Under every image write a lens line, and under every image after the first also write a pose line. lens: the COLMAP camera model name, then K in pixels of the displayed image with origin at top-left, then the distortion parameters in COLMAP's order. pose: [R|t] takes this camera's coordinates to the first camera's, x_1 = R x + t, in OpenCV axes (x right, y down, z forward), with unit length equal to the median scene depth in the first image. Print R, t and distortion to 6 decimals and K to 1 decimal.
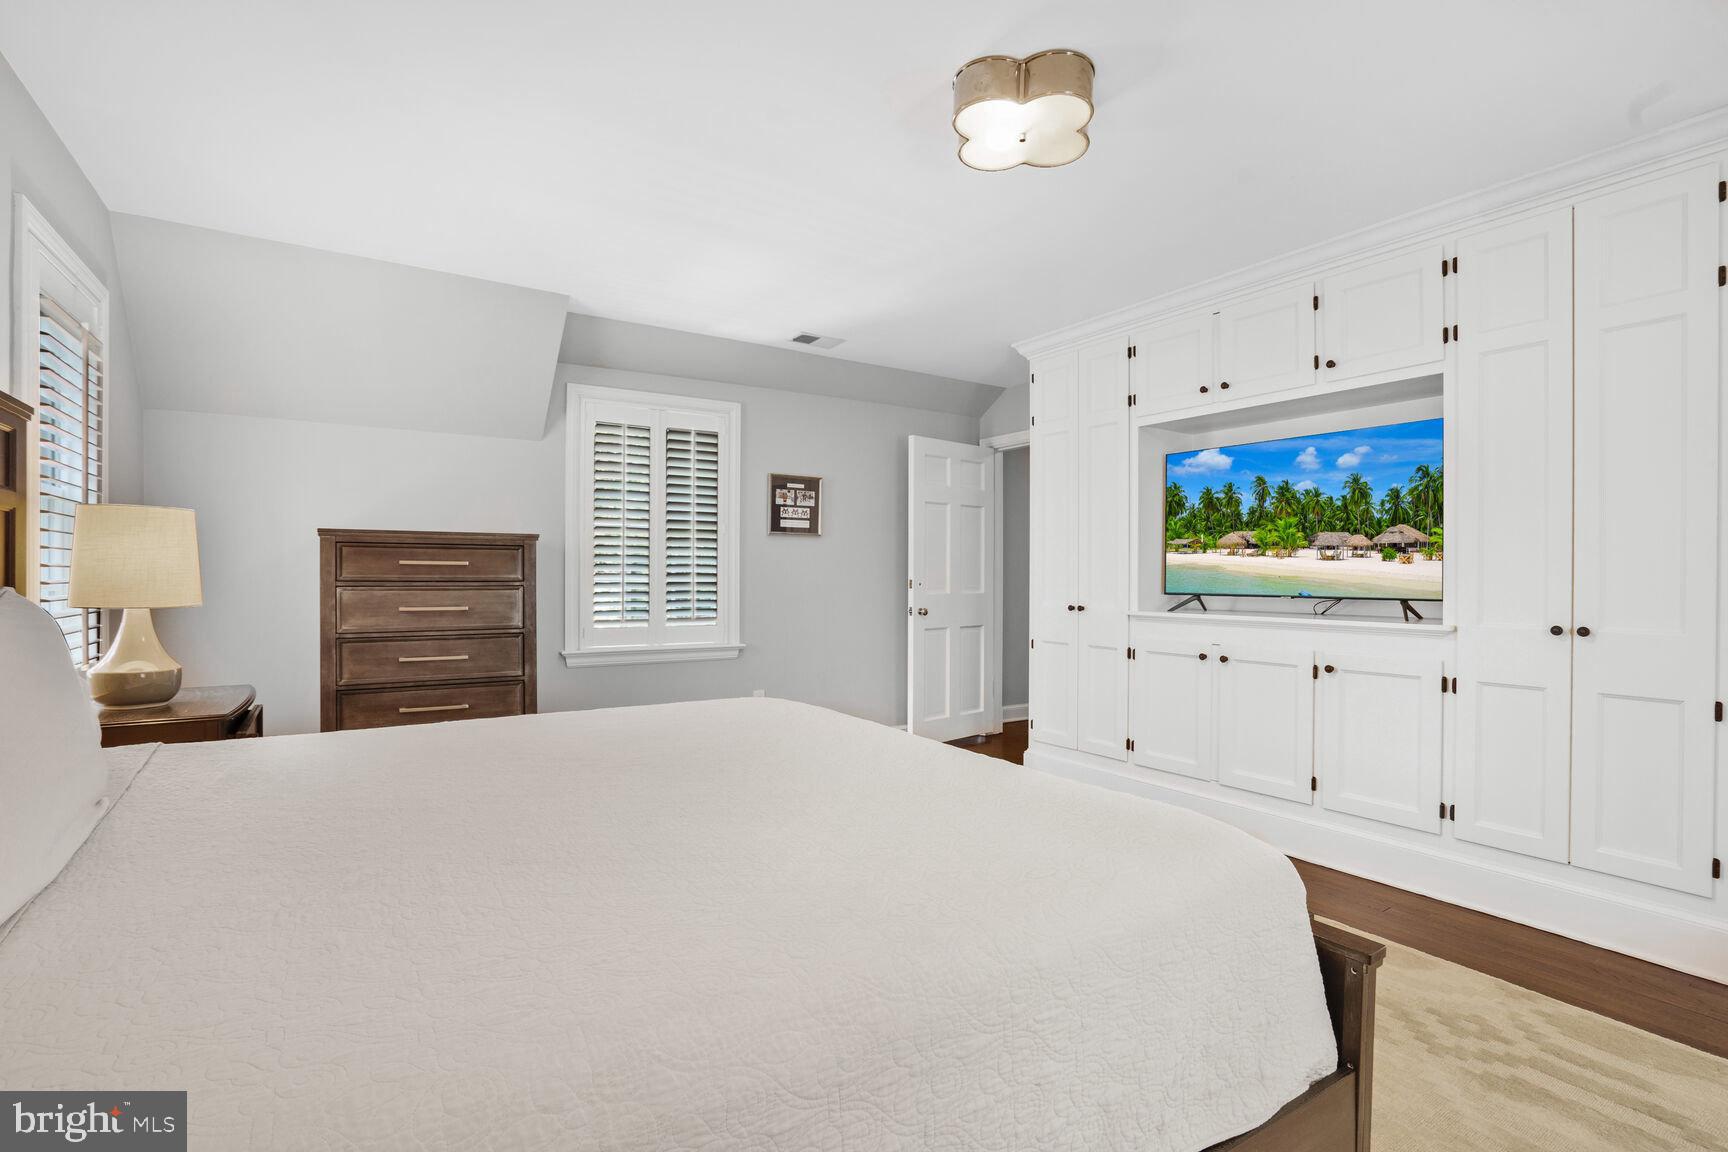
lens RADIAL K [[822.7, 0, 864.0], [0, 822.7, 576.0], [0, 0, 1]] dist [-0.000781, -0.000044]
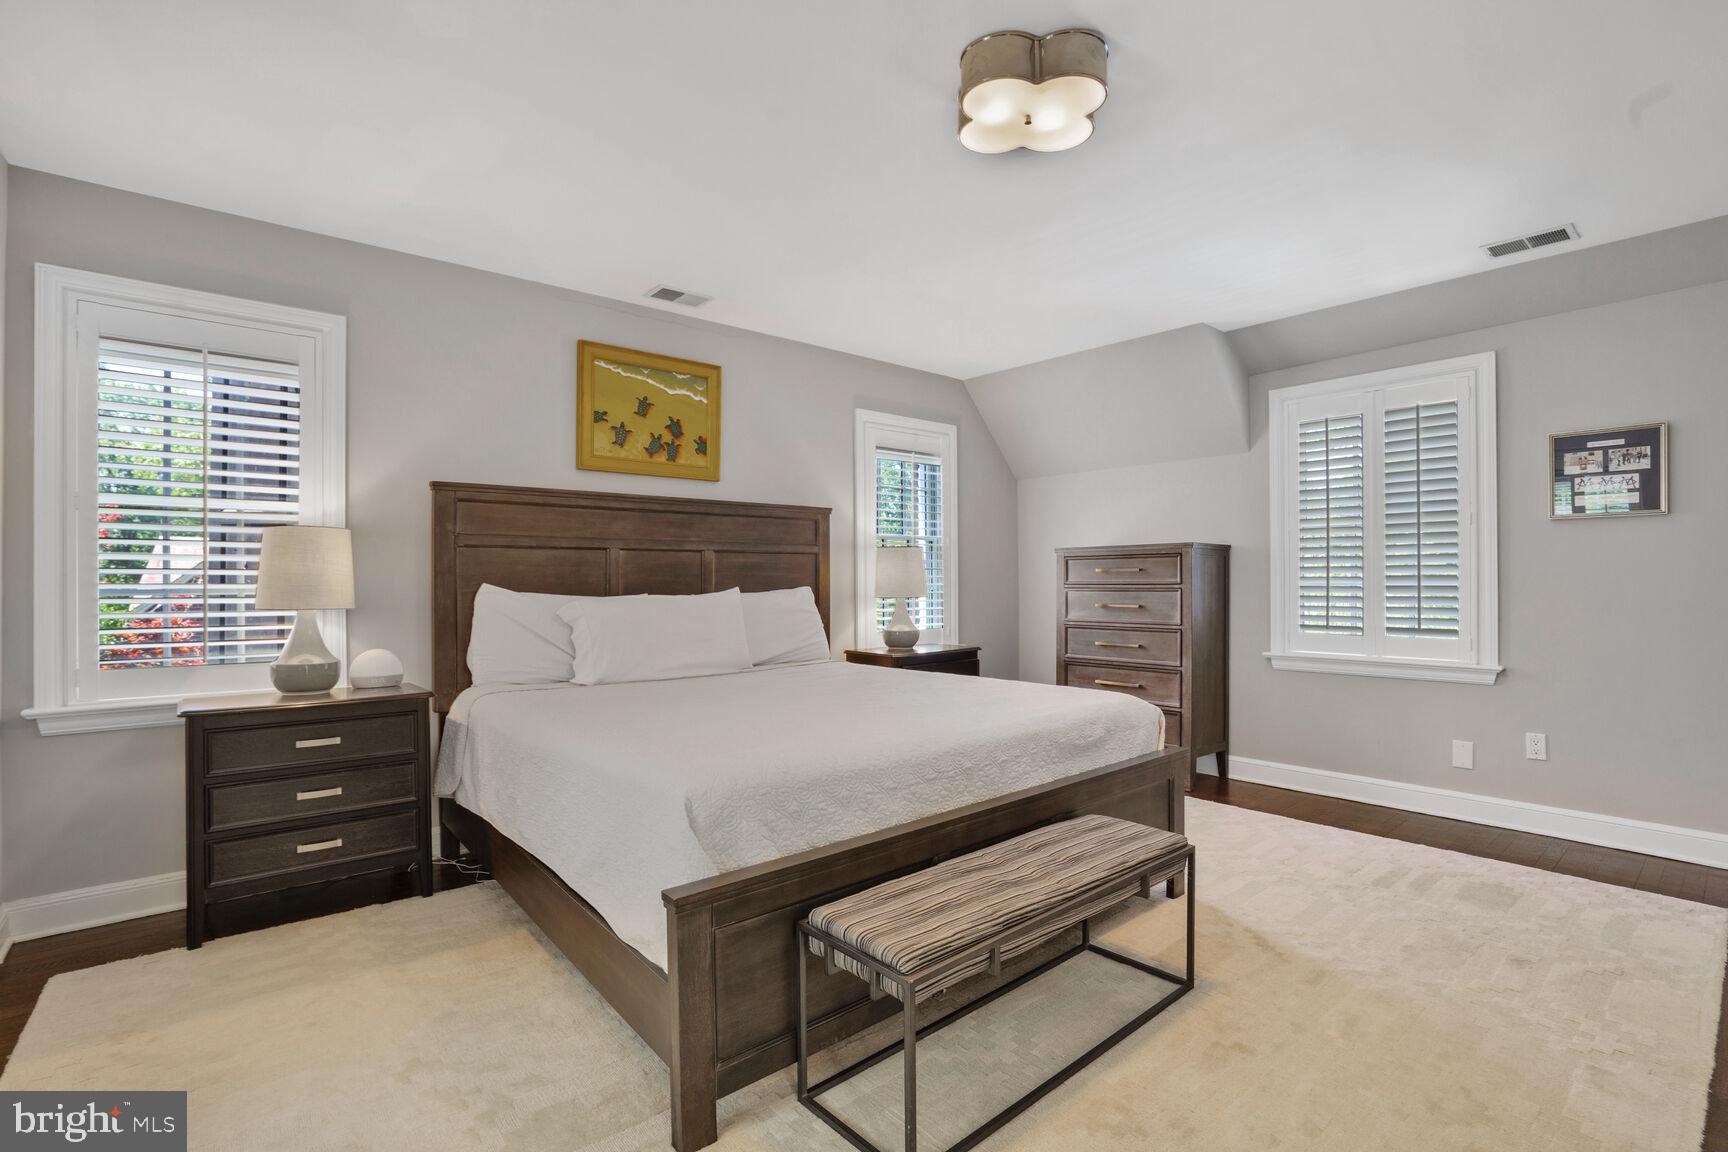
lens RADIAL K [[804.3, 0, 864.0], [0, 804.3, 576.0], [0, 0, 1]] dist [-0.000291, -0.000079]
pose [[0.171911, -0.019118, -0.984927, 0.484854], [0.001617, 0.999816, -0.019125, 0.012205], [0.985111, 0.001696, 0.171910, 0.294909]]
